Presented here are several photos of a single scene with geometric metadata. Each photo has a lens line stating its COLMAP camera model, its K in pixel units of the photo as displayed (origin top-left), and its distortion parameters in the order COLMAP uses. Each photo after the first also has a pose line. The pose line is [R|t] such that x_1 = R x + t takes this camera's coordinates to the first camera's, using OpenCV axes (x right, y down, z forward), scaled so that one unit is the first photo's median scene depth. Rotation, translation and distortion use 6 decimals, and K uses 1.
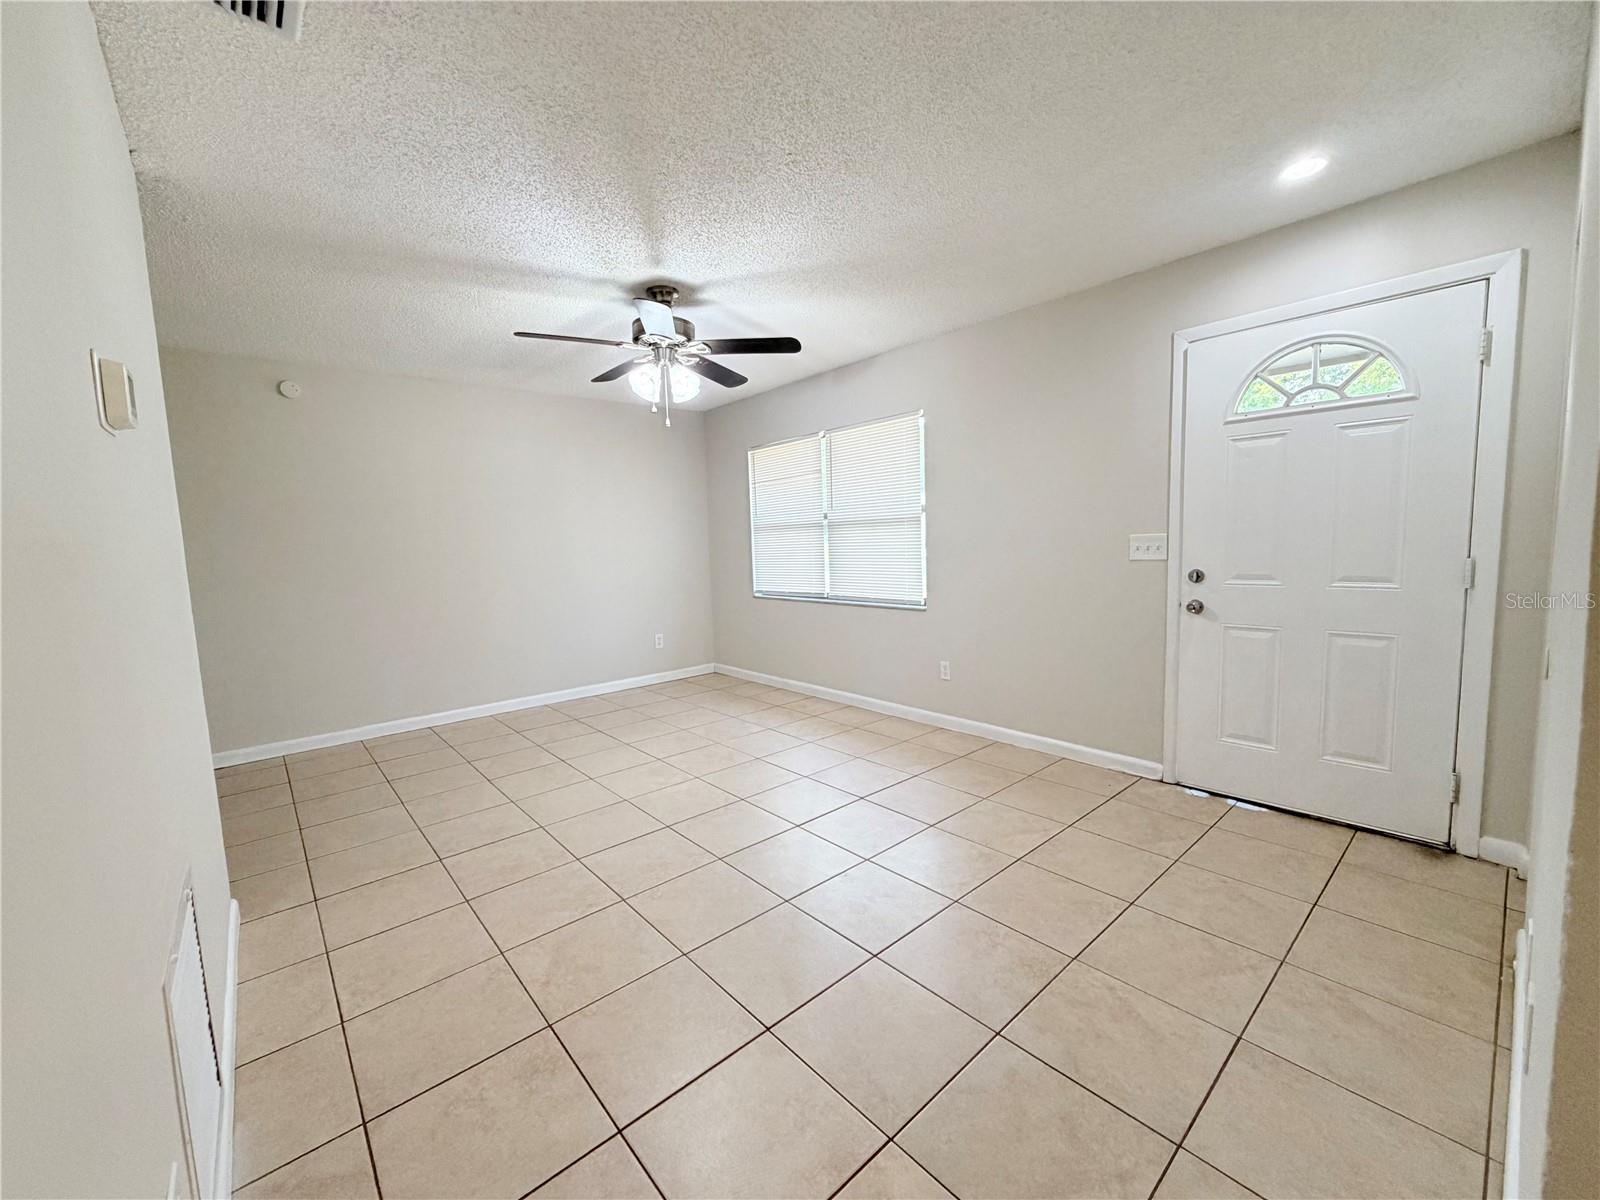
lens RADIAL K [[640.0, 0, 804.2], [0, 640.0, 601.4], [0, 0, 1]] dist [0.004969, 0.000128]
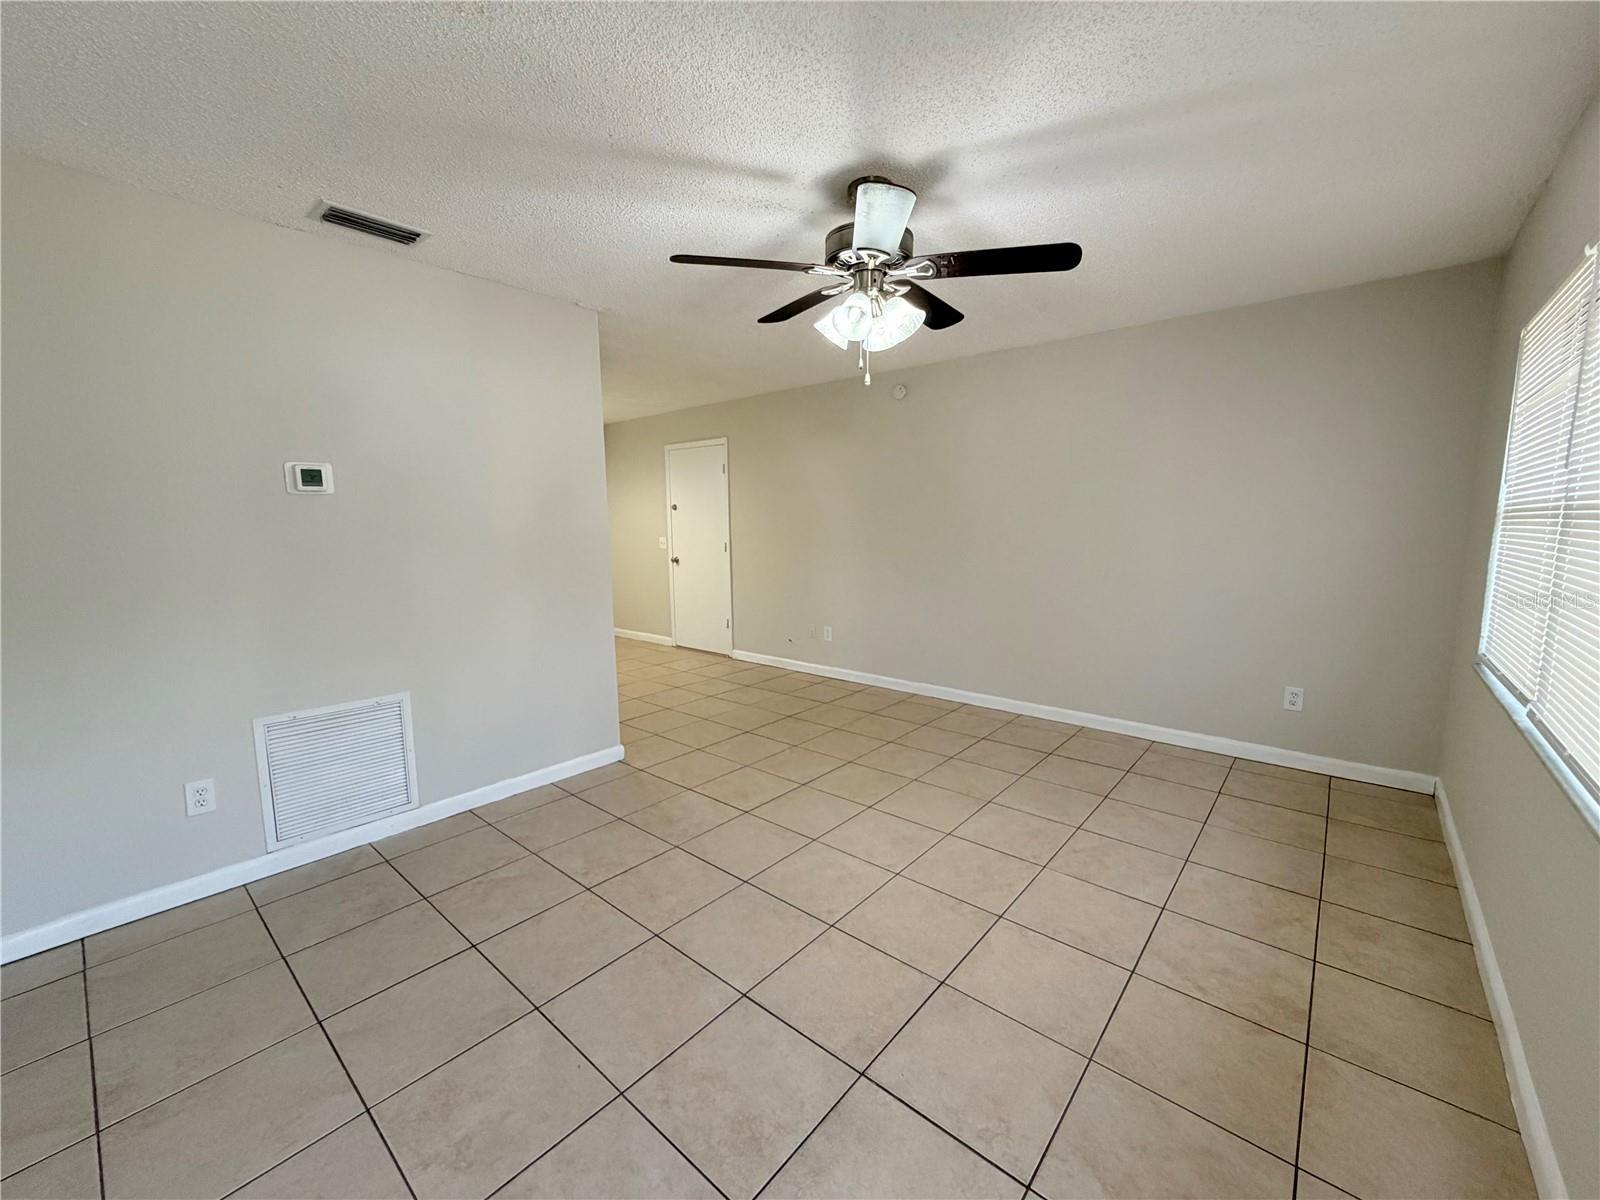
lens RADIAL K [[640.0, 0, 793.7], [0, 640.0, 602.5], [0, 0, 1]] dist [0.004969, 0.000128]
pose [[0.138806, 0.162288, -0.976932, 0.407797], [-0.096529, 0.984001, 0.149747, -0.105182], [0.985604, 0.073516, 0.152251, 0.647173]]
